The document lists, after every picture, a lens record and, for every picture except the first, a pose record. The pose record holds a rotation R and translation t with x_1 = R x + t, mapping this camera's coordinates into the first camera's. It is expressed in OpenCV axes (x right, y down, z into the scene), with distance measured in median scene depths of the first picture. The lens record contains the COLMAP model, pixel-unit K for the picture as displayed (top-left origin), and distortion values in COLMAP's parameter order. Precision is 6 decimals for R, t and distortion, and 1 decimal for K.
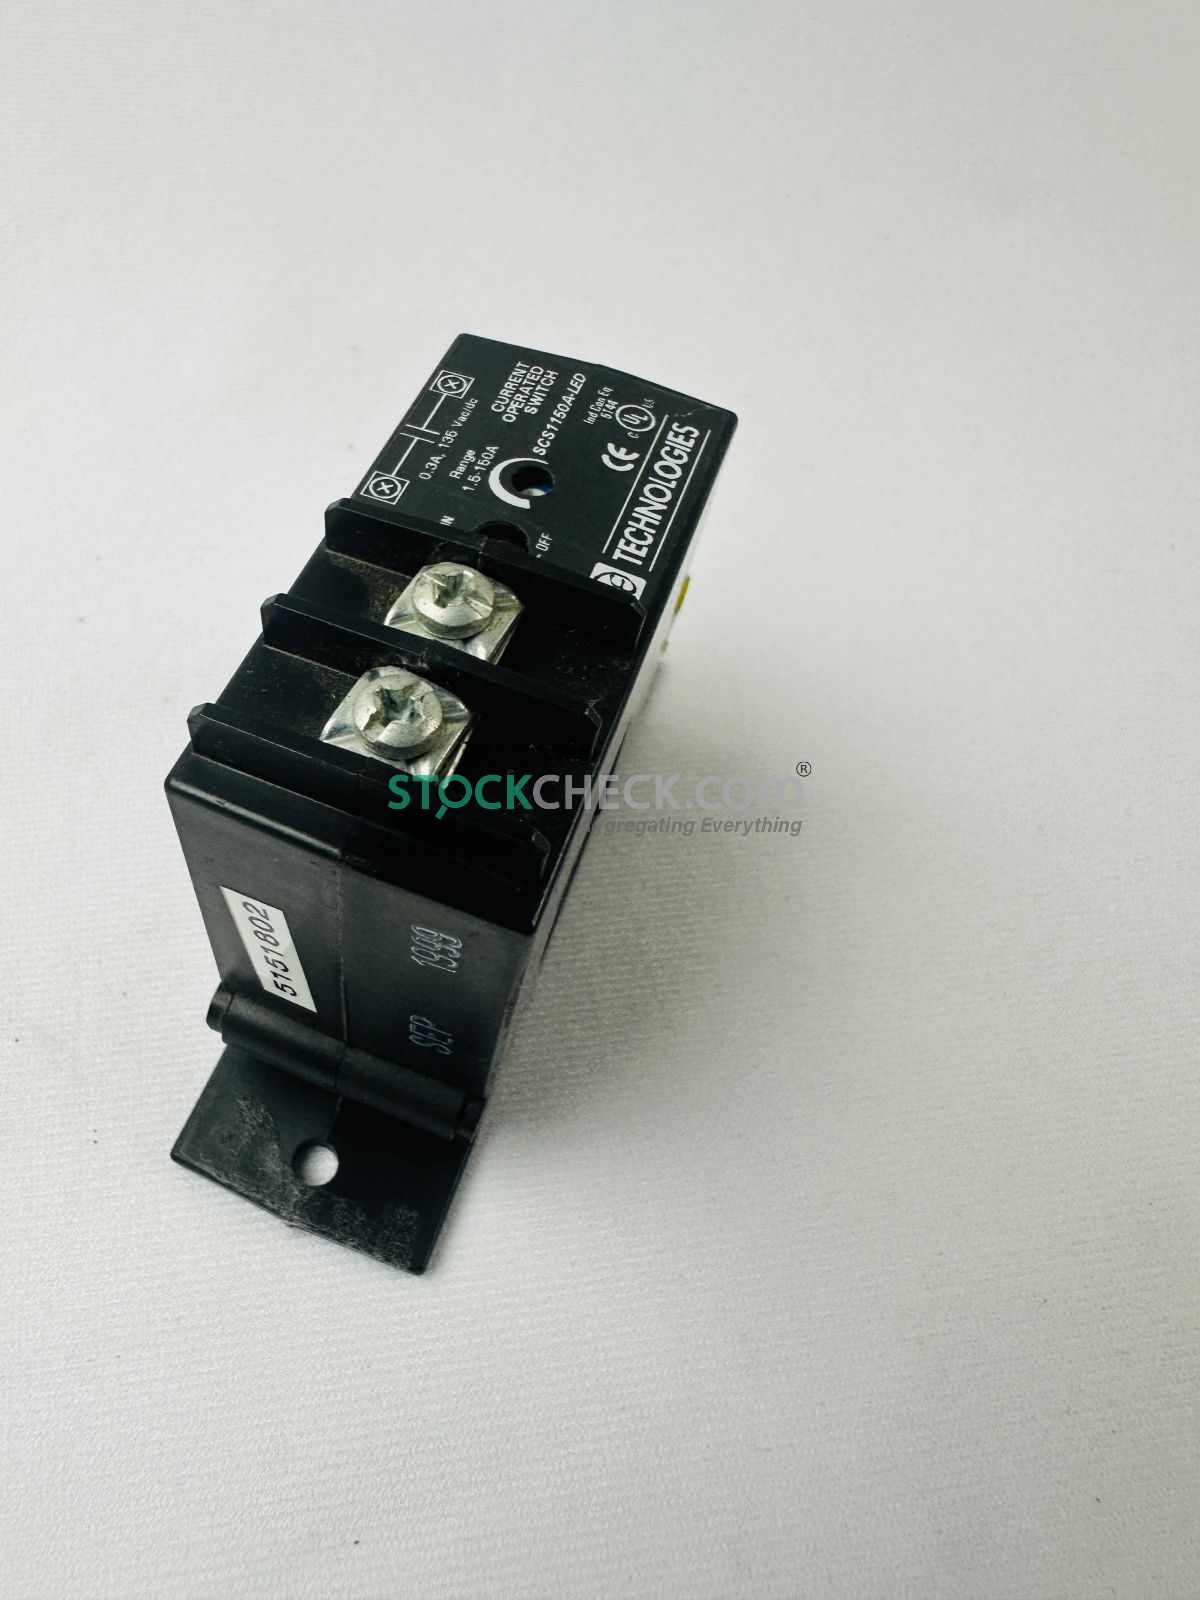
lens RADIAL K [[1137.9, 0, 436.5], [0, 1137.9, 712.3], [0, 0, 1]] dist [-0.008884, -0.003512]
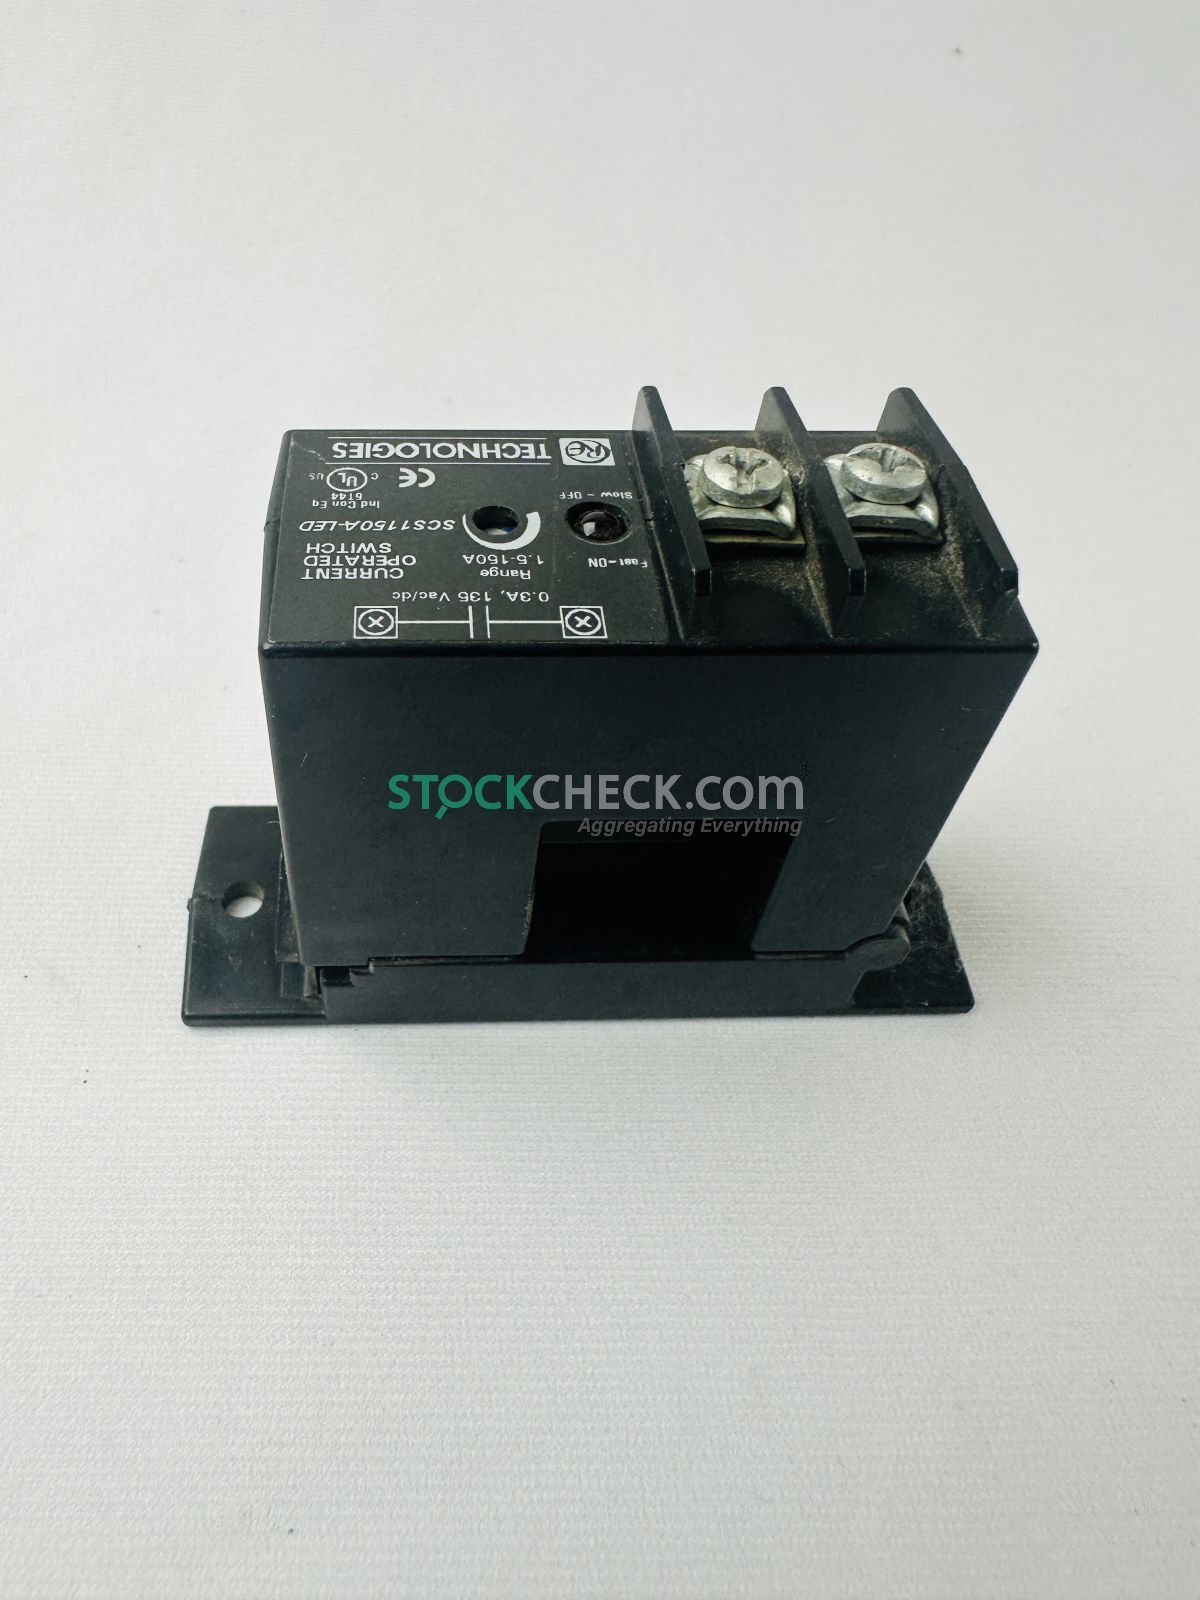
lens RADIAL K [[1137.9, 0, 436.5], [0, 1137.9, 712.3], [0, 0, 1]] dist [-0.008884, -0.003512]
pose [[-0.409355, -0.695264, 0.590793, -0.531635], [0.731042, 0.137491, 0.668336, -0.810097], [-0.545899, 0.705482, 0.451985, 0.707687]]
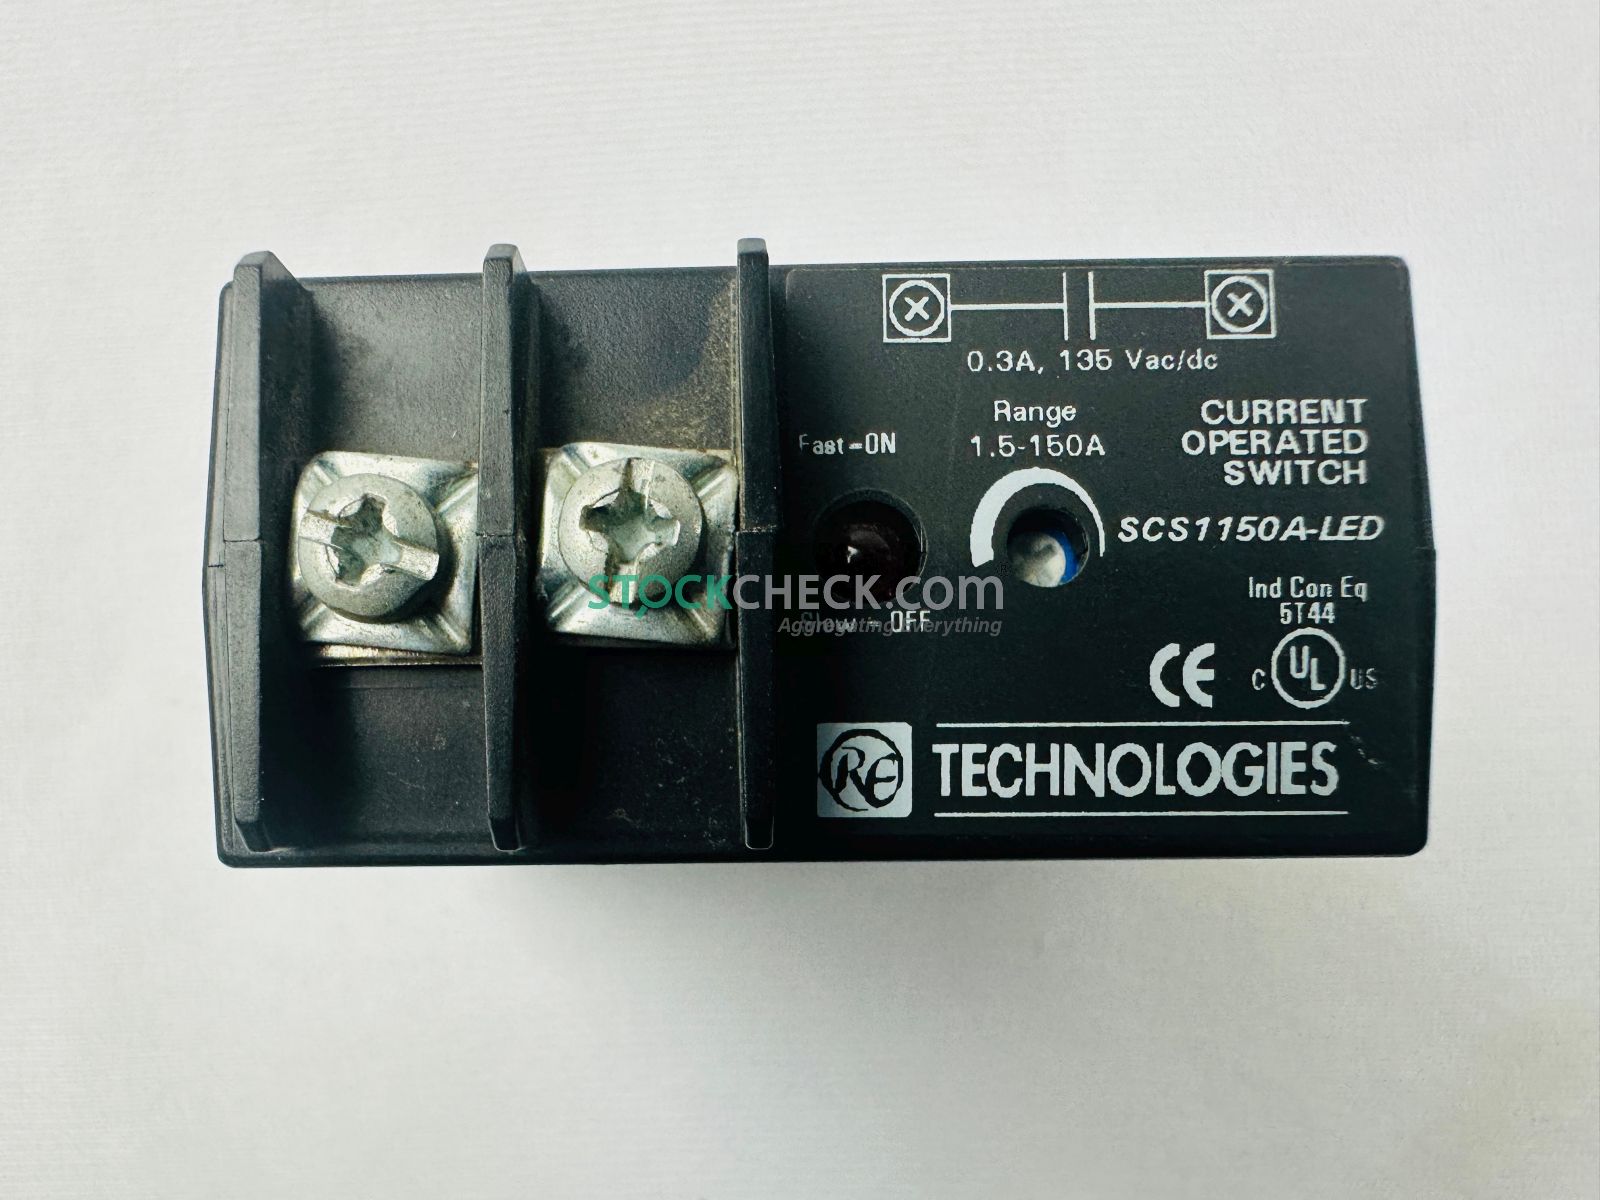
lens RADIAL K [[1137.9, 0, 708.3], [0, 1137.9, 773.1], [0, 0, 1]] dist [-0.008884, -0.003512]
pose [[0.395021, 0.915787, -0.072757, 0.154293], [-0.735037, 0.362574, 0.572941, -0.345625], [0.551072, -0.172845, 0.816361, 0.452566]]
